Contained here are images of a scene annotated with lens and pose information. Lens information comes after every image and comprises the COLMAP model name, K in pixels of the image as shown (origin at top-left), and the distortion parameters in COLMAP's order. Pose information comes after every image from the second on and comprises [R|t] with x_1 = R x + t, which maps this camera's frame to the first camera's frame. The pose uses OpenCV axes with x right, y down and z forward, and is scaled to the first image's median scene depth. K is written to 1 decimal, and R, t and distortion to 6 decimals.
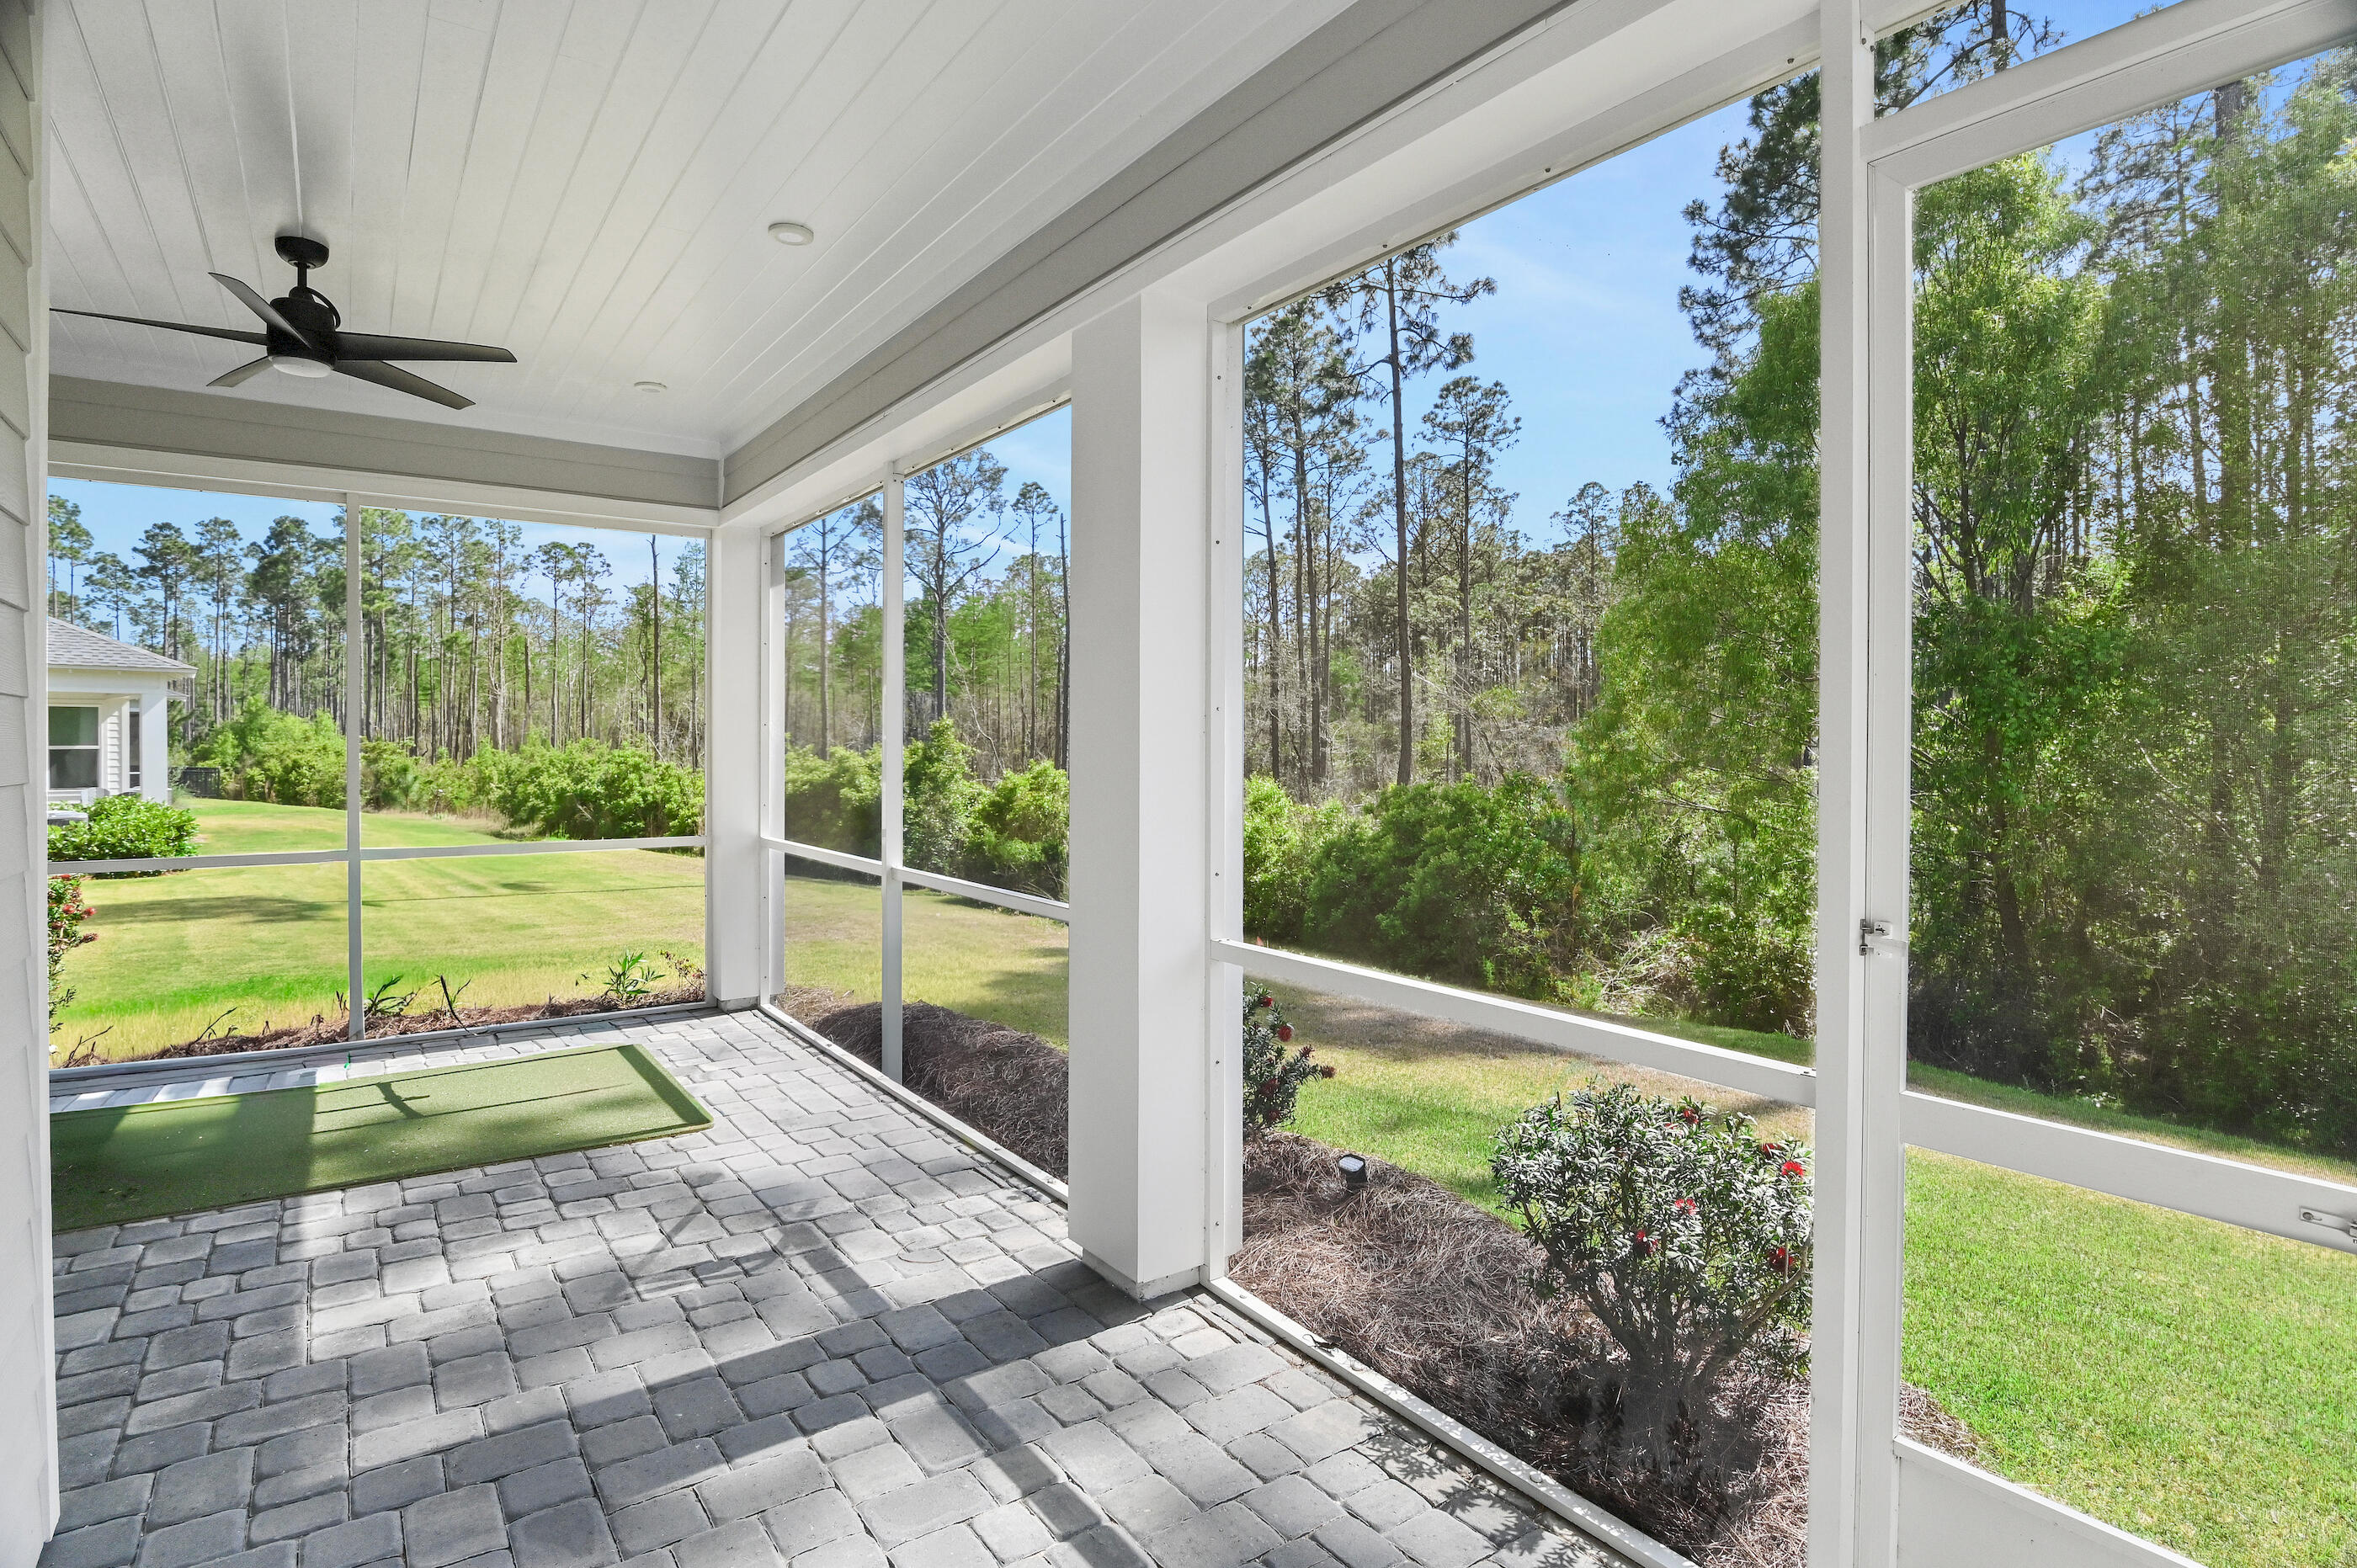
lens RADIAL K [[1166.8, 0, 1177.4], [0, 1166.8, 757.0], [0, 0, 1]] dist [-0.021949, -0.000027]
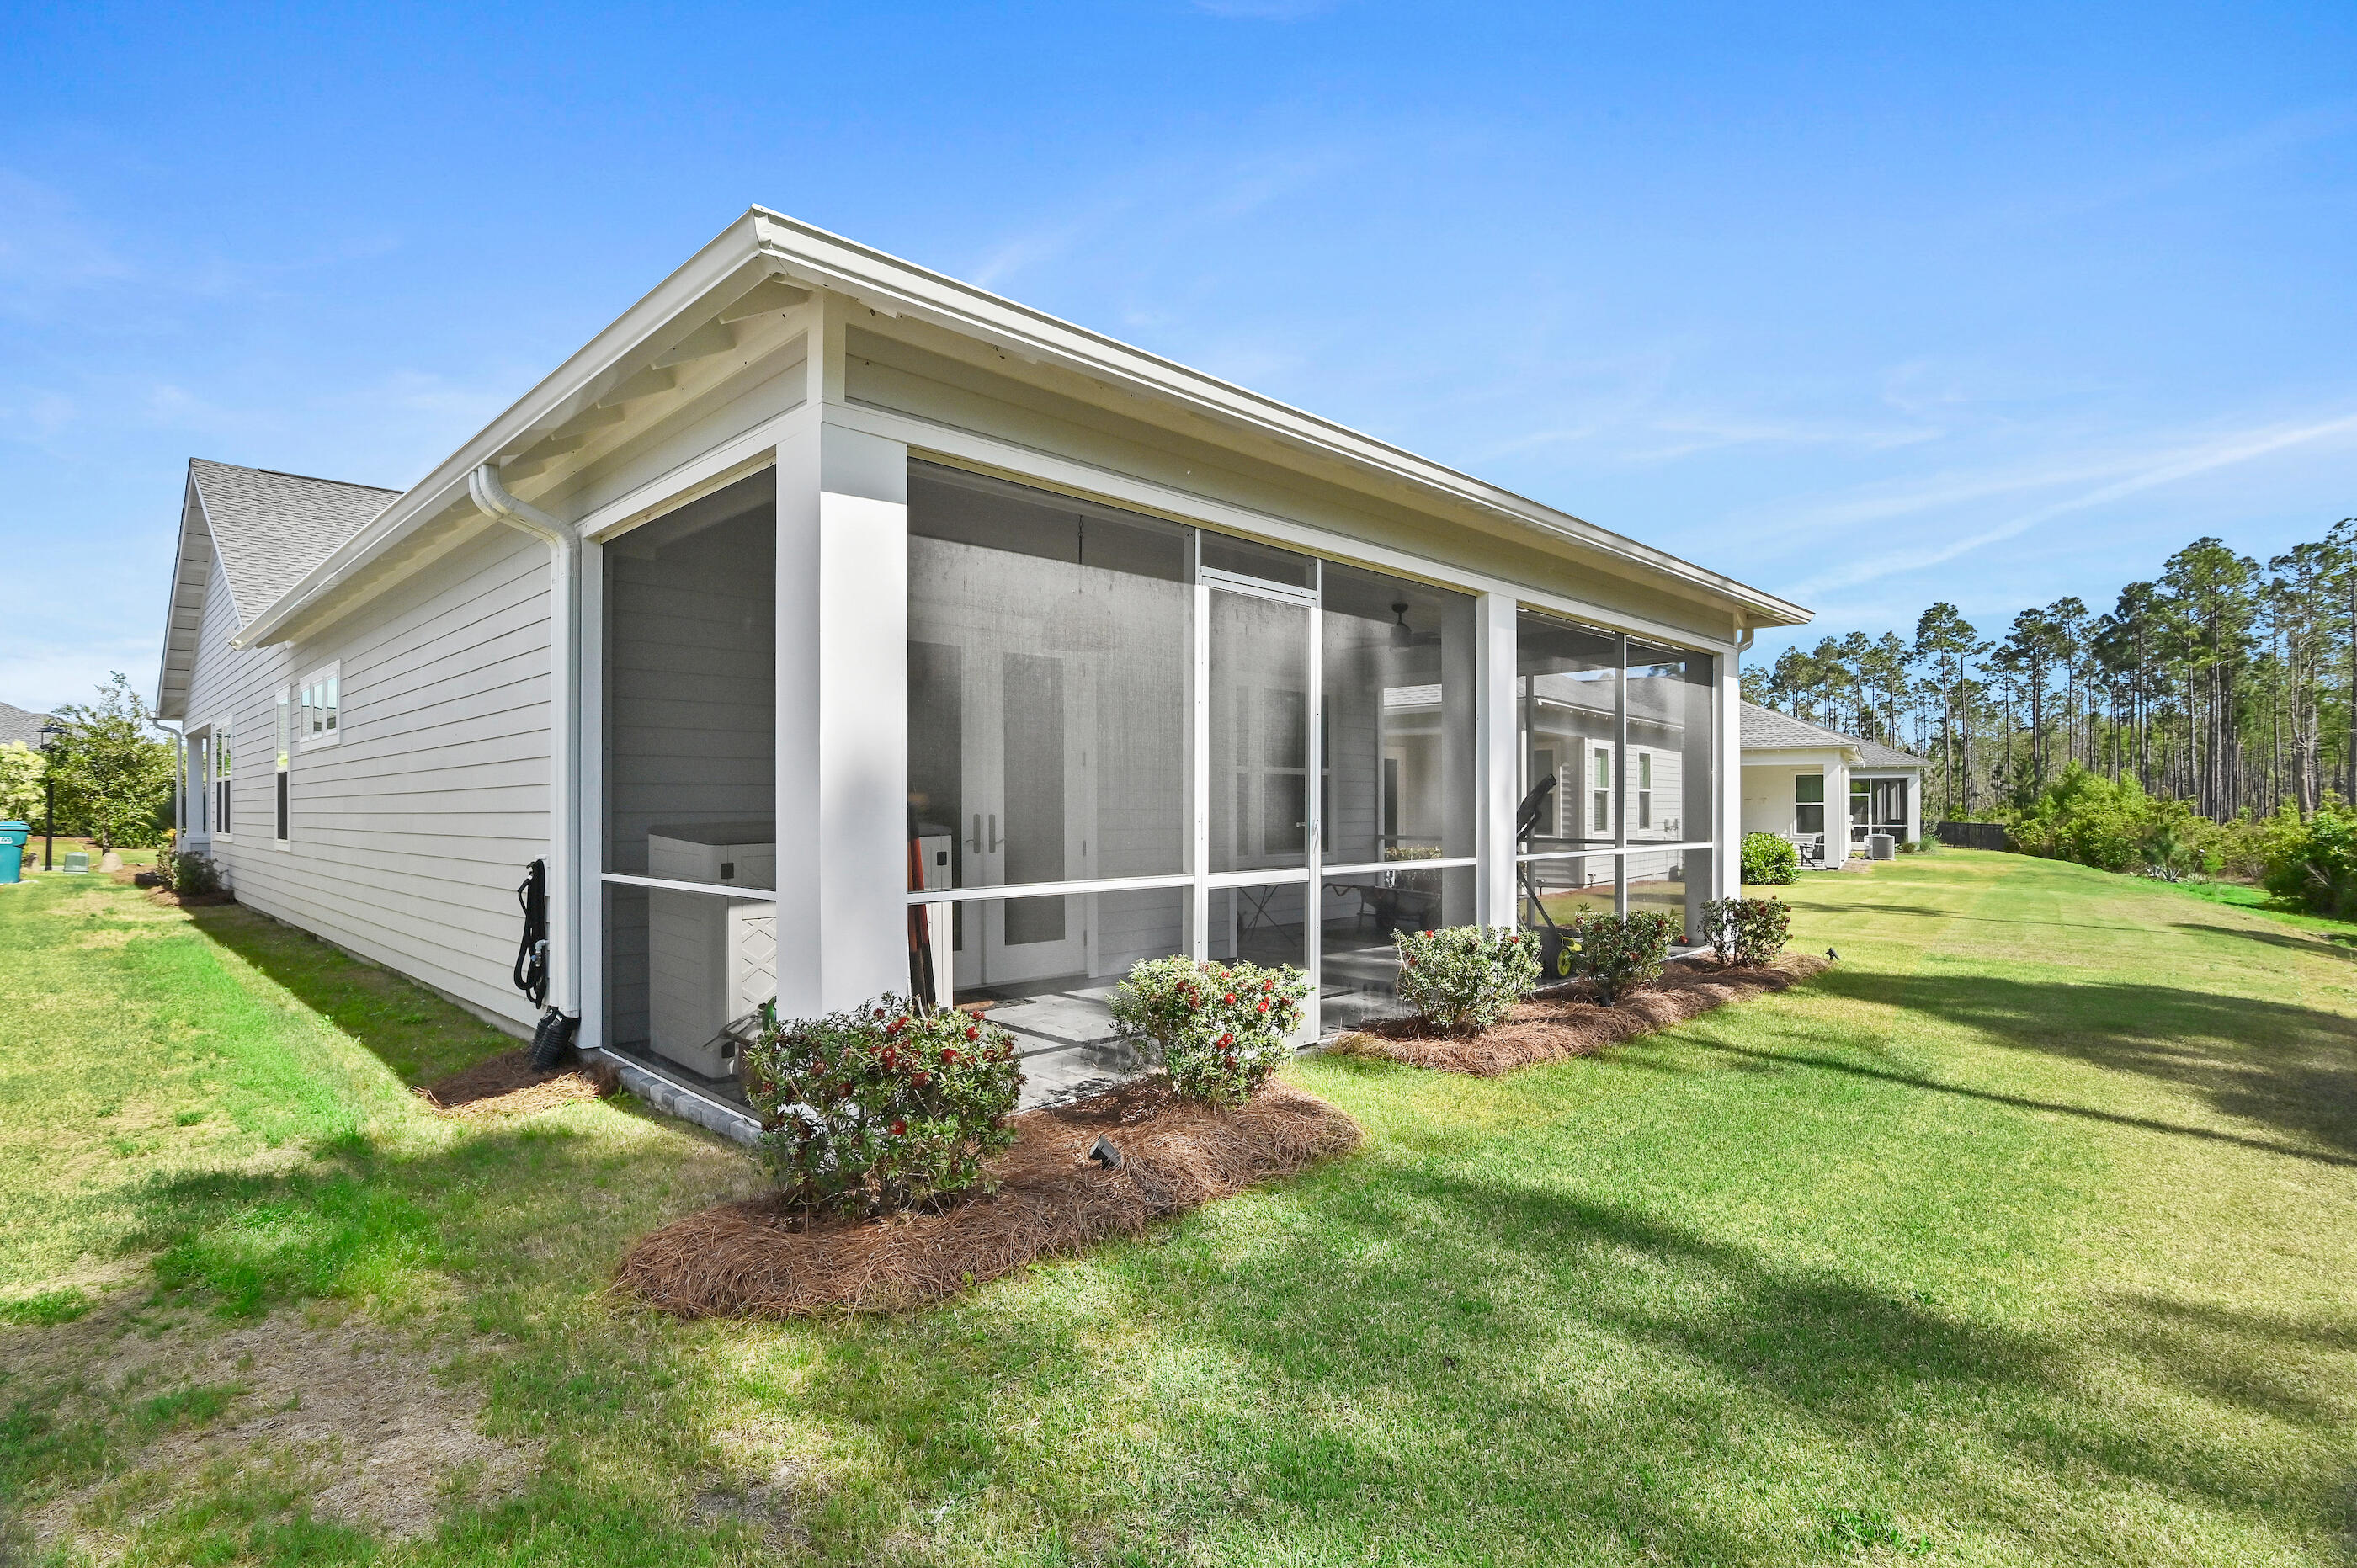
lens RADIAL K [[1156.0, 0, 1177.1], [0, 1156.0, 805.7], [0, 0, 1]] dist [-0.017391, 0.001023]
pose [[0.156987, -0.004504, -0.987590, 0.166631], [-0.009394, 0.999938, -0.006053, 0.005127], [0.987556, 0.010228, 0.156935, 0.001710]]
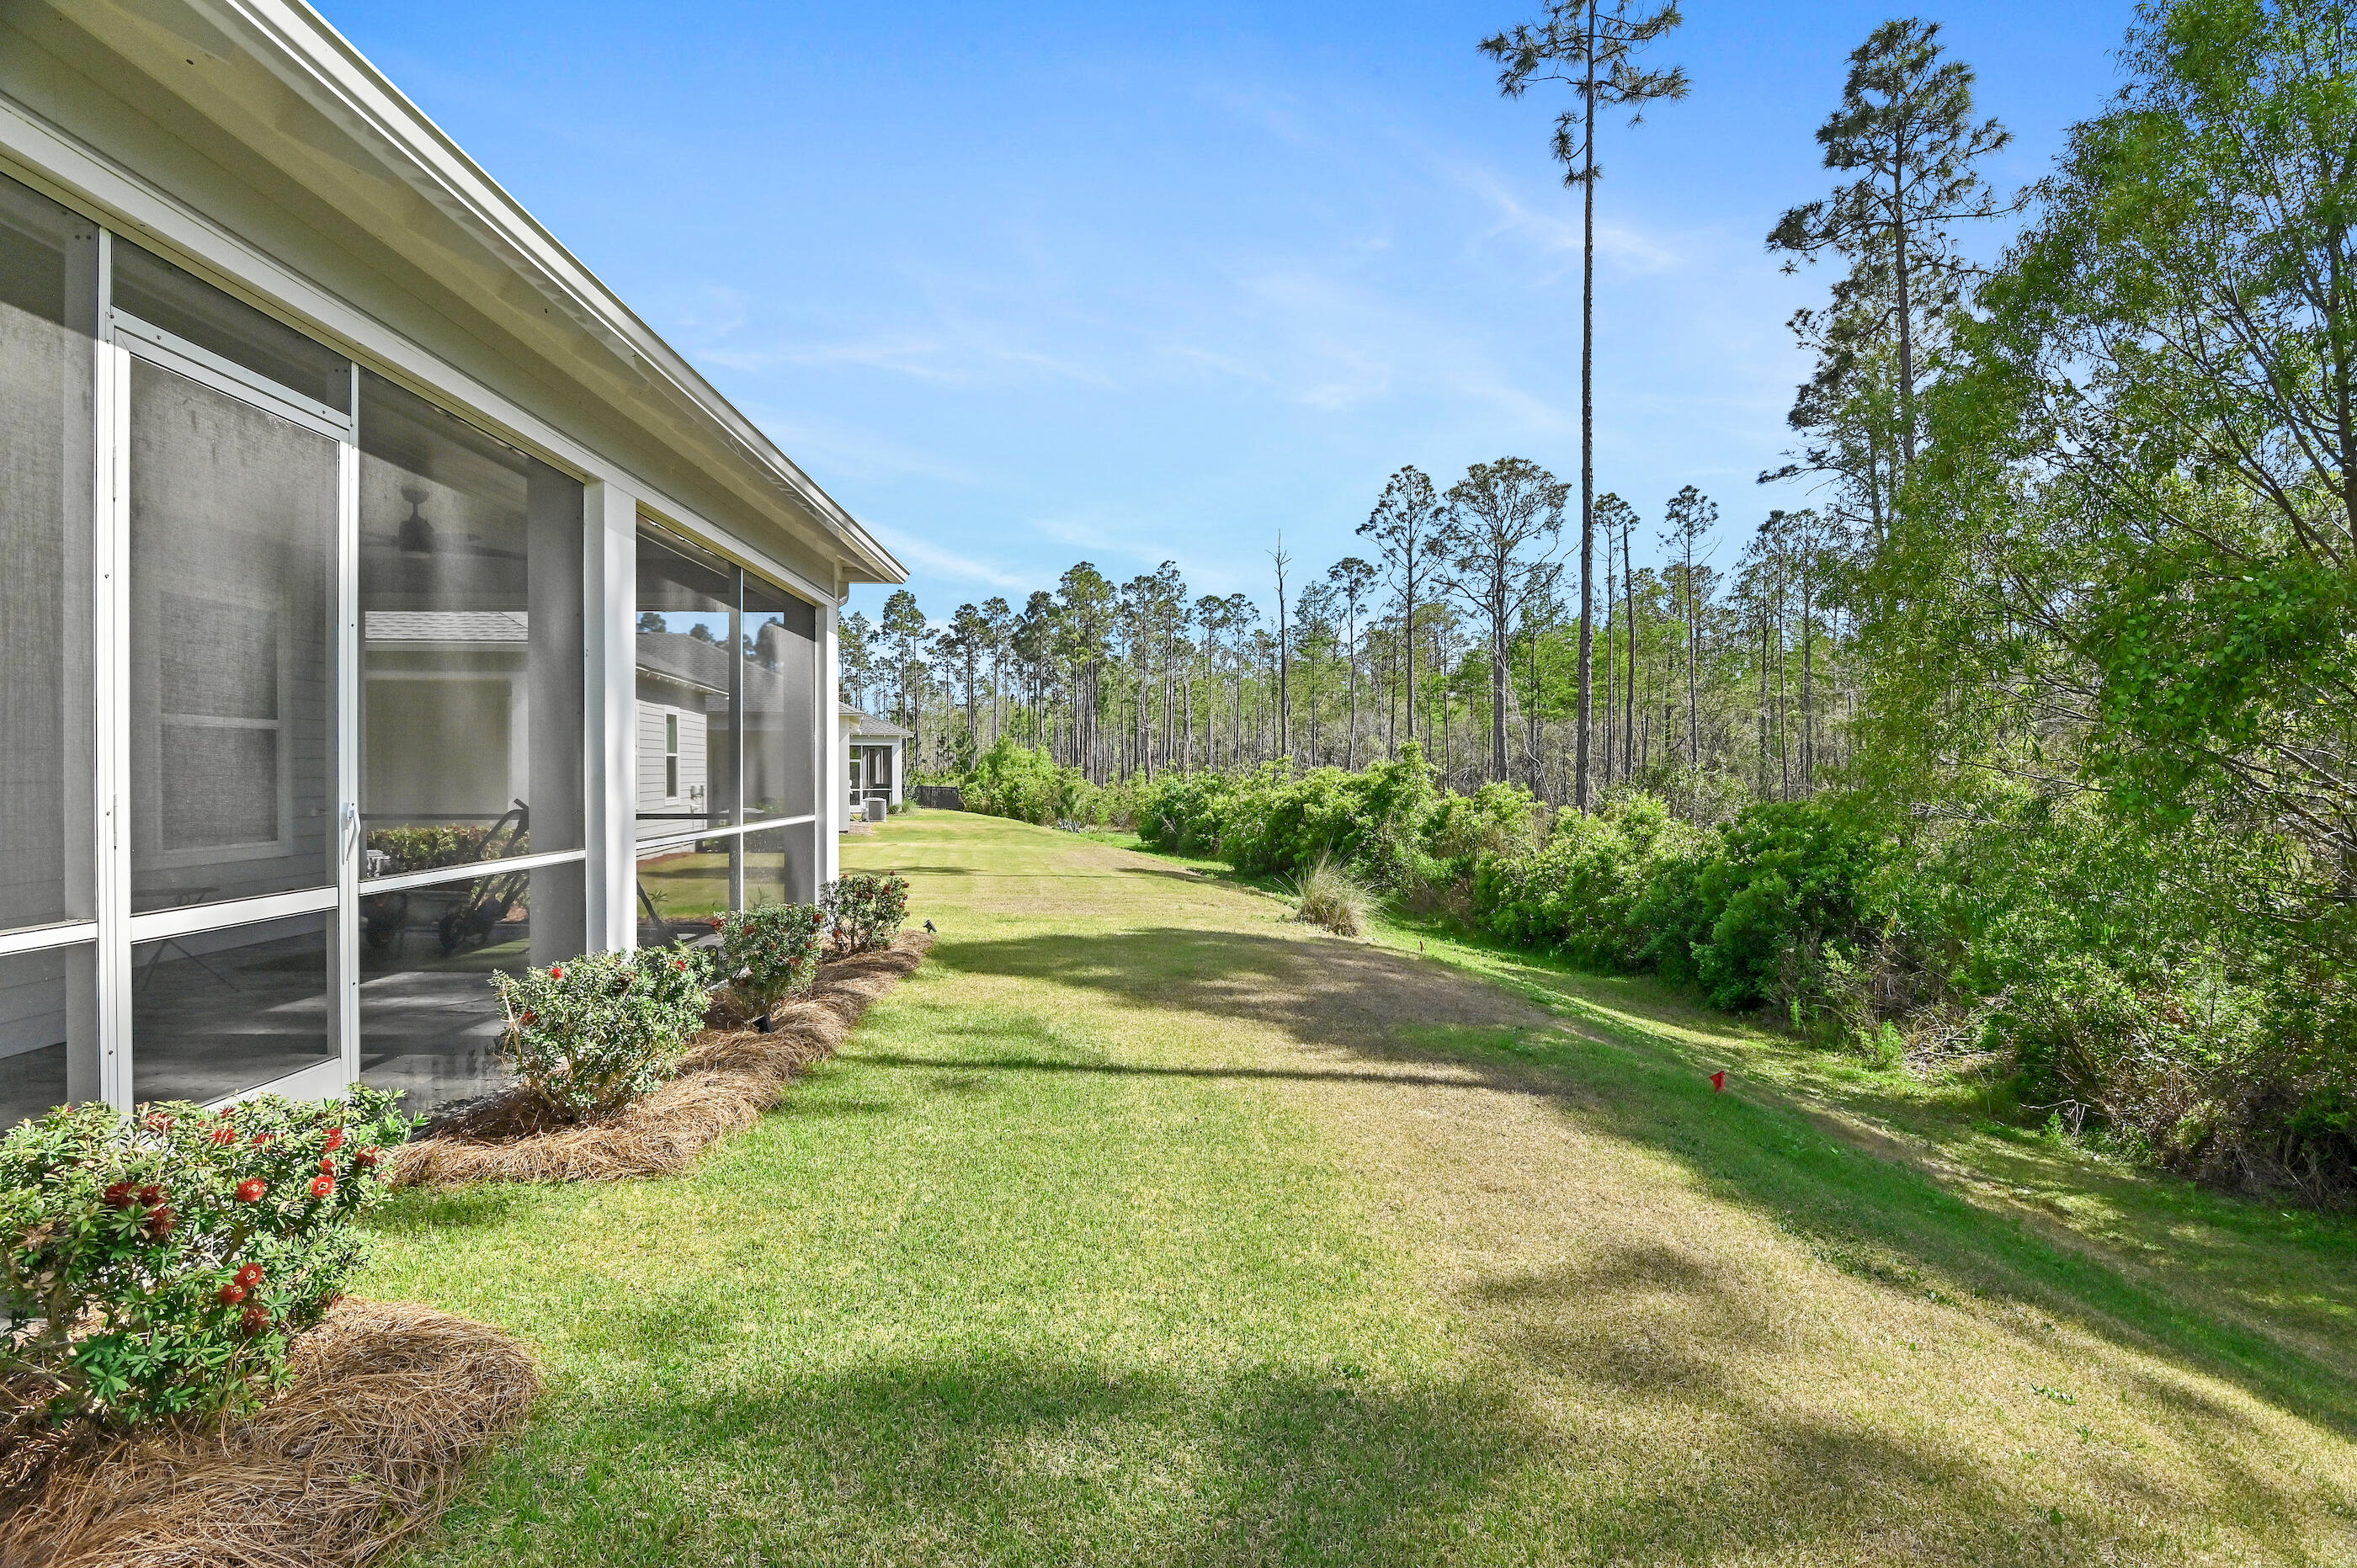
lens RADIAL K [[1177.3, 0, 1178.5], [0, 1177.3, 784.0], [0, 0, 1]] dist [-0.018740, -0.000832]
pose [[0.834599, 0.003263, -0.550848, 0.125451], [-0.003922, 0.999992, -0.000018, 0.004223], [0.550844, 0.002176, 0.834606, 0.003229]]
